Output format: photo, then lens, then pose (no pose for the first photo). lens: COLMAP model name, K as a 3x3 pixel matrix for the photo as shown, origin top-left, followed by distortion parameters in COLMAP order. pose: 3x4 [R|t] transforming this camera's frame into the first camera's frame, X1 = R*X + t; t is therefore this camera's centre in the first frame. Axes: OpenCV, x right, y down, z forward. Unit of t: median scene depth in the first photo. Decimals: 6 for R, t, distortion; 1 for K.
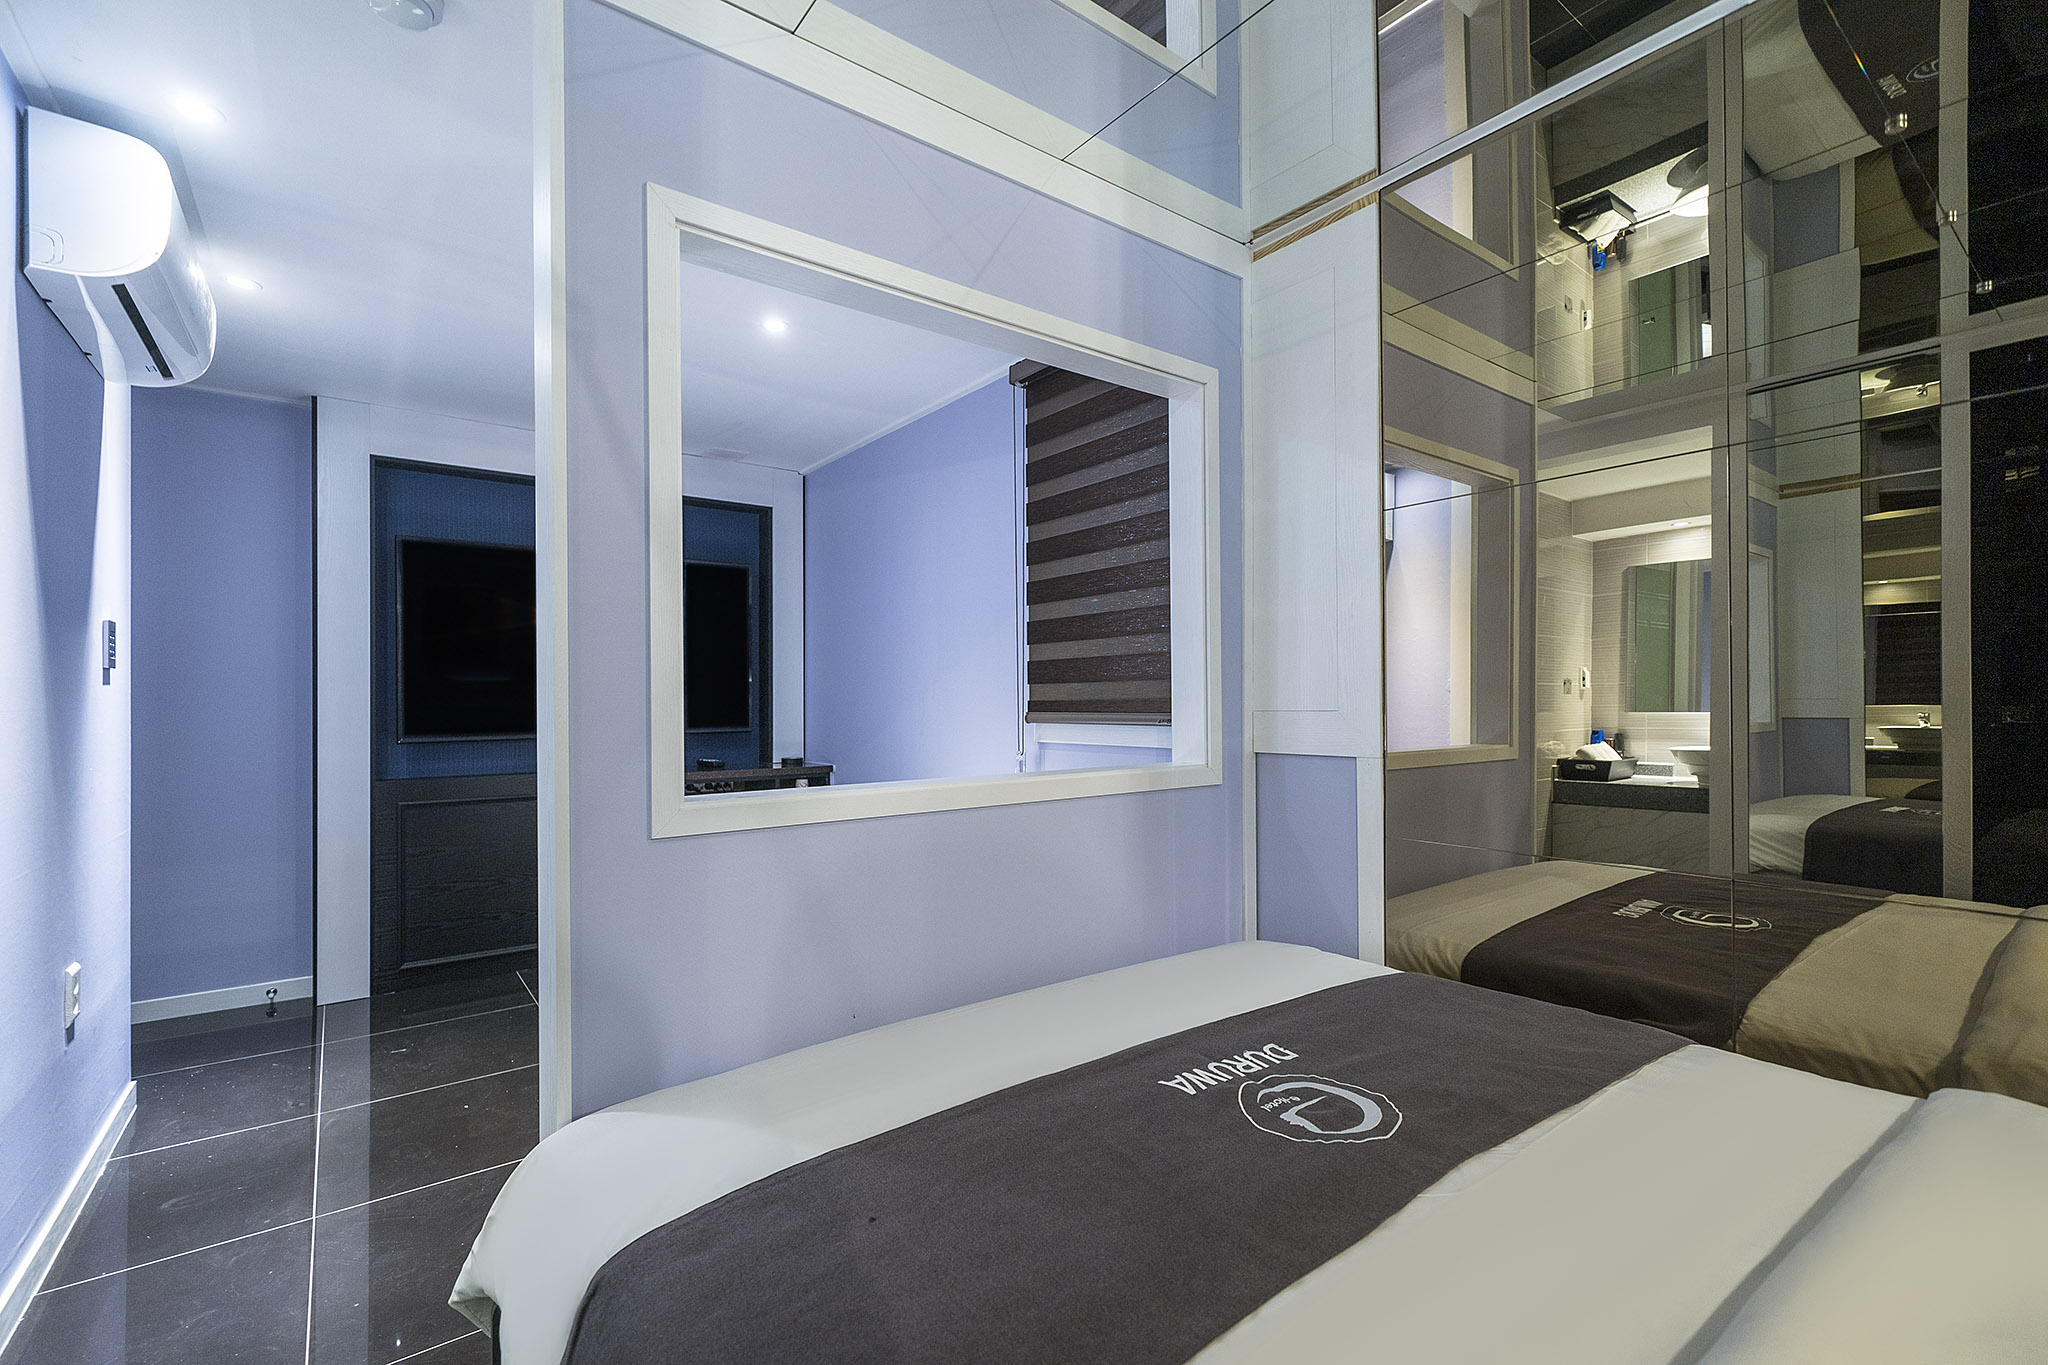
lens RADIAL K [[892.0, 0, 1023.7], [0, 892.0, 694.1], [0, 0, 1]] dist [0.000137, 0.000001]
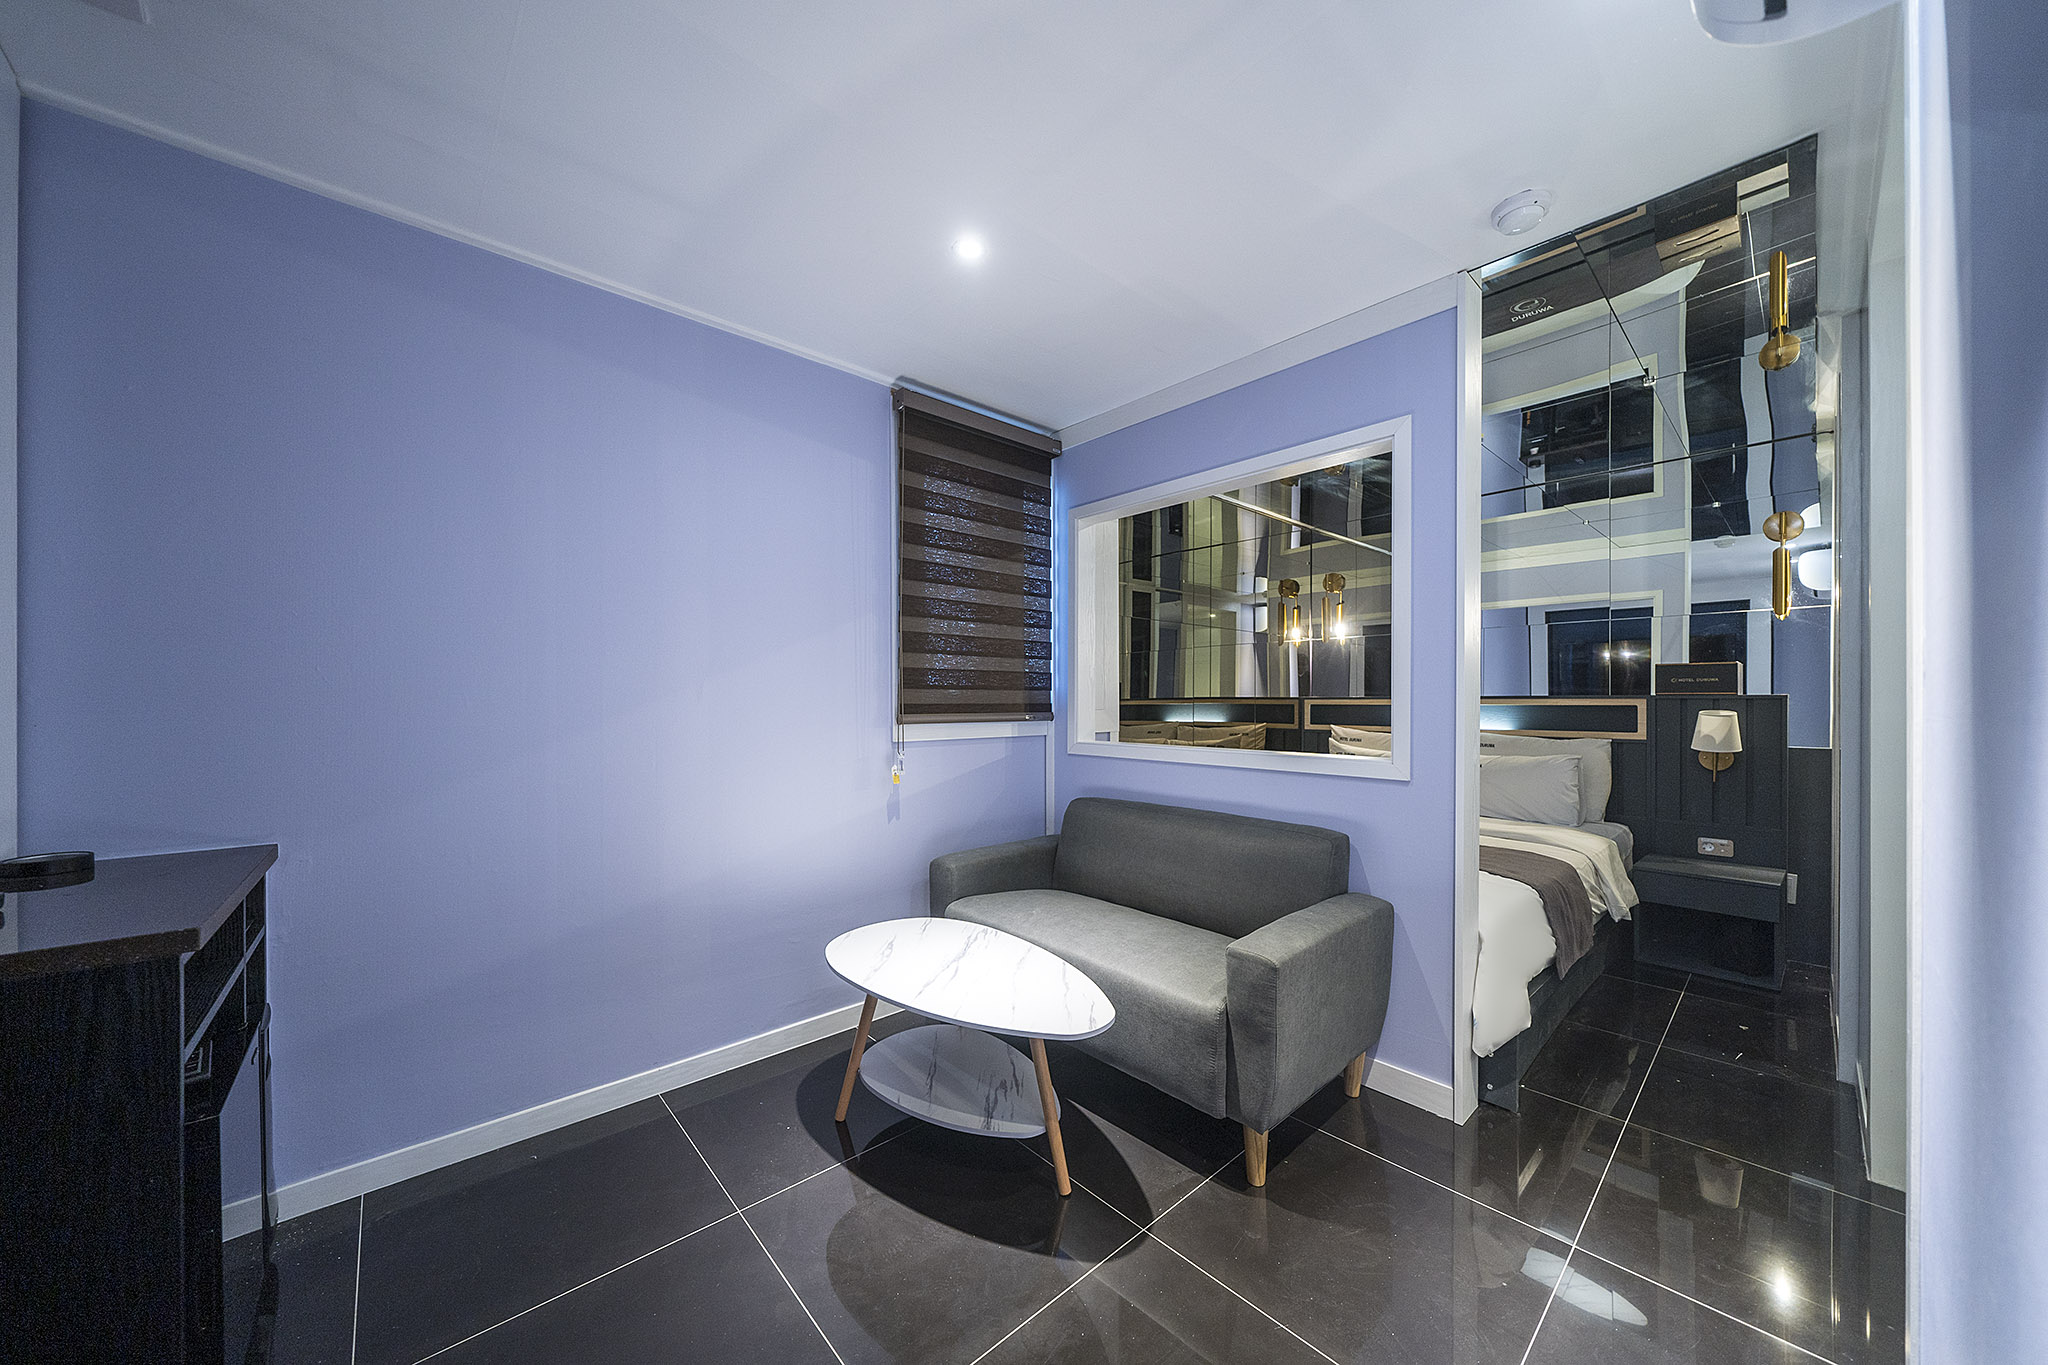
lens RADIAL K [[710.6, 0, 1025.0], [0, 710.6, 697.6], [0, 0, 1]] dist [-0.001047, -0.000033]
pose [[-0.080279, 0.010332, 0.996719, -0.867987], [-0.005820, 0.999924, -0.010834, 0.008041], [-0.996755, -0.006671, -0.080212, 0.925357]]
